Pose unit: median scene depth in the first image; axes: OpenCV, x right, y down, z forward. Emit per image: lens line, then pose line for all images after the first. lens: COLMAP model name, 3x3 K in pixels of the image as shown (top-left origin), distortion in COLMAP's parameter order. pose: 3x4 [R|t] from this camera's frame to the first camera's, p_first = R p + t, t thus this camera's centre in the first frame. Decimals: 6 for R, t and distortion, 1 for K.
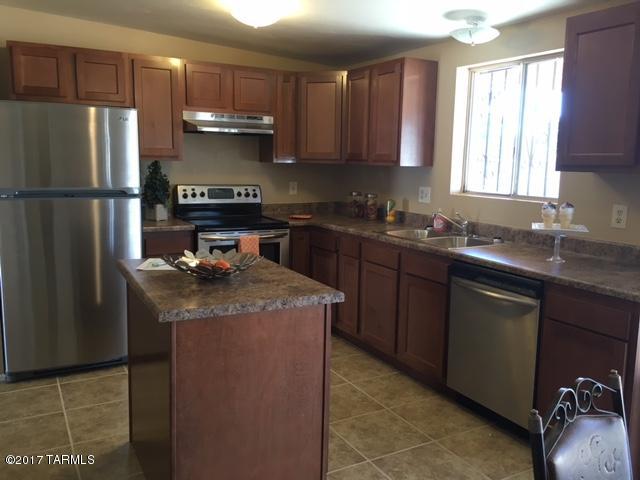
lens RADIAL K [[538.5, 0, 320.0], [0, 538.5, 240.0], [0, 0, 1]] dist [0.085361, -0.137677]
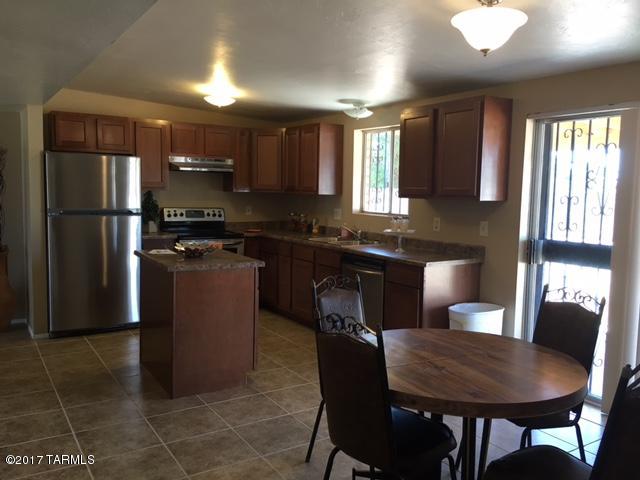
lens RADIAL K [[538.5, 0, 320.0], [0, 538.5, 240.0], [0, 0, 1]] dist [0.085361, -0.137677]
pose [[0.998491, -0.003855, 0.054781, 0.066610], [0.006669, 0.998662, -0.051287, 0.059645], [-0.054510, 0.051575, 0.997180, -0.438447]]
